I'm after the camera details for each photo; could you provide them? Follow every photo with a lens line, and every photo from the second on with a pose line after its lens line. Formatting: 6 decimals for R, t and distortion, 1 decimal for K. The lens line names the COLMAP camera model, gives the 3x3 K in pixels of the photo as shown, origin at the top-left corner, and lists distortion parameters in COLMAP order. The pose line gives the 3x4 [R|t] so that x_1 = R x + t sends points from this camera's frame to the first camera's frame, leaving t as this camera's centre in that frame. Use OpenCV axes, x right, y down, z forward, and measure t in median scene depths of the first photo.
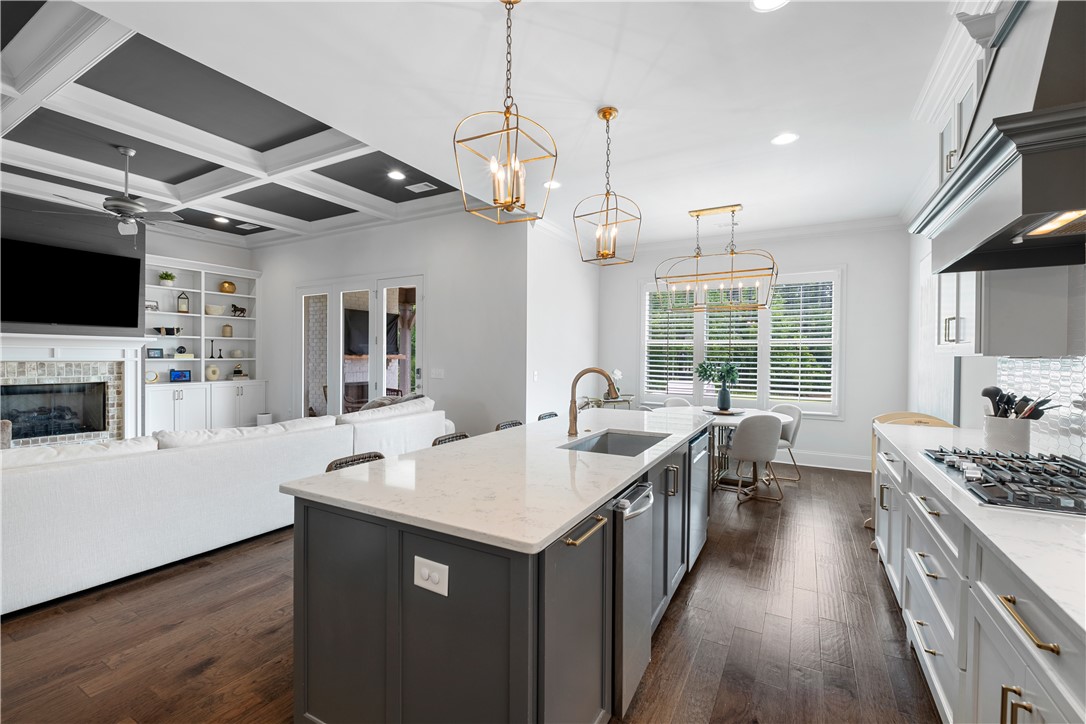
lens RADIAL K [[465.3, 0, 546.8], [0, 465.3, 359.6], [0, 0, 1]] dist [-0.012310, -0.000593]
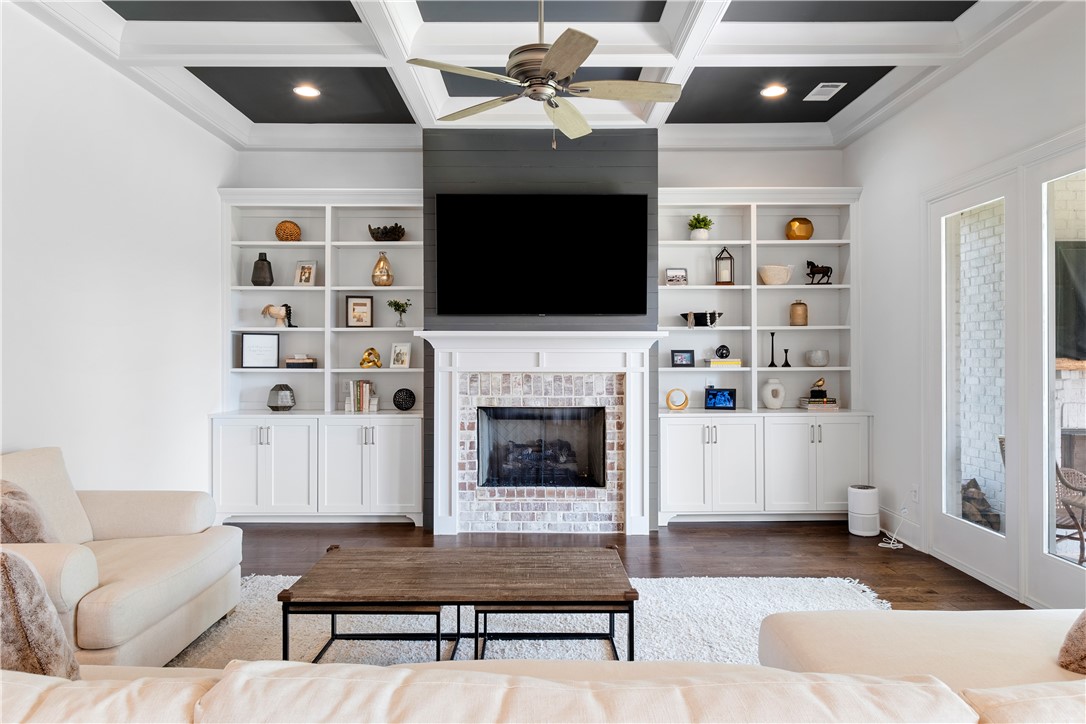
lens RADIAL K [[694.7, 0, 544.3], [0, 694.7, 354.7], [0, 0, 1]] dist [0.000044, -0.002487]
pose [[0.489229, -0.007027, -0.872127, -0.172650], [-0.001373, 0.999960, -0.008827, -0.010301], [0.872154, 0.005516, 0.489200, 0.417360]]
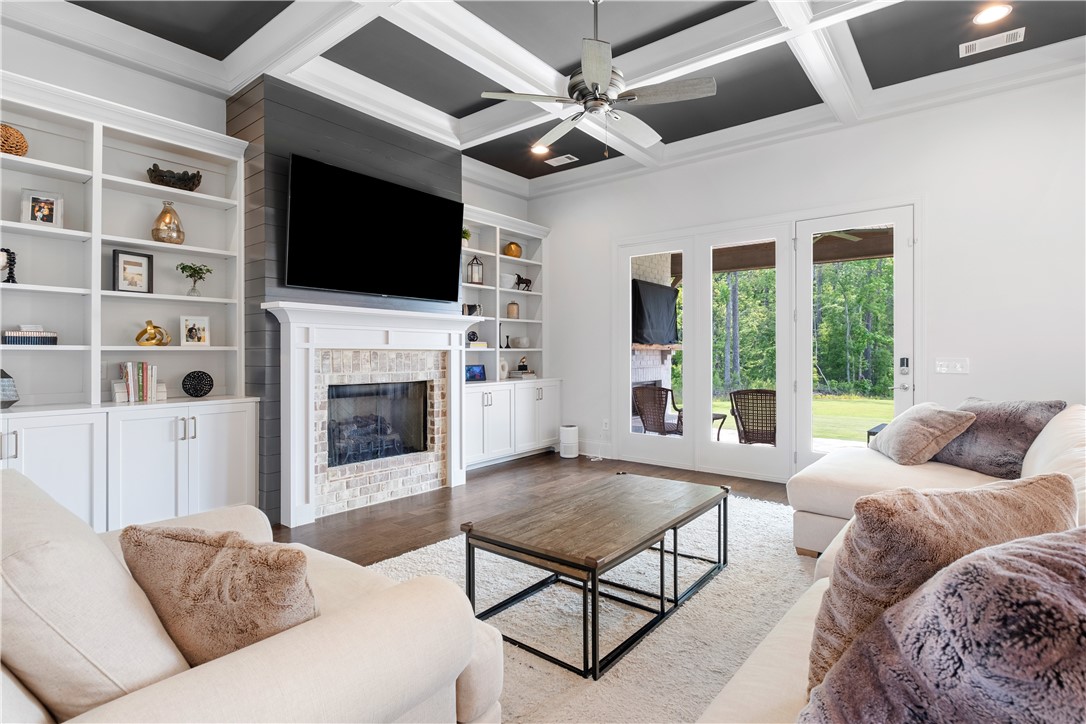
lens RADIAL K [[542.3, 0, 539.5], [0, 542.3, 355.5], [0, 0, 1]] dist [-0.002277, 0.000022]
pose [[0.985959, -0.008459, -0.166771, -0.568669], [0.007720, 0.999957, -0.005079, 0.014145], [0.166807, 0.003721, 0.985983, 0.191311]]
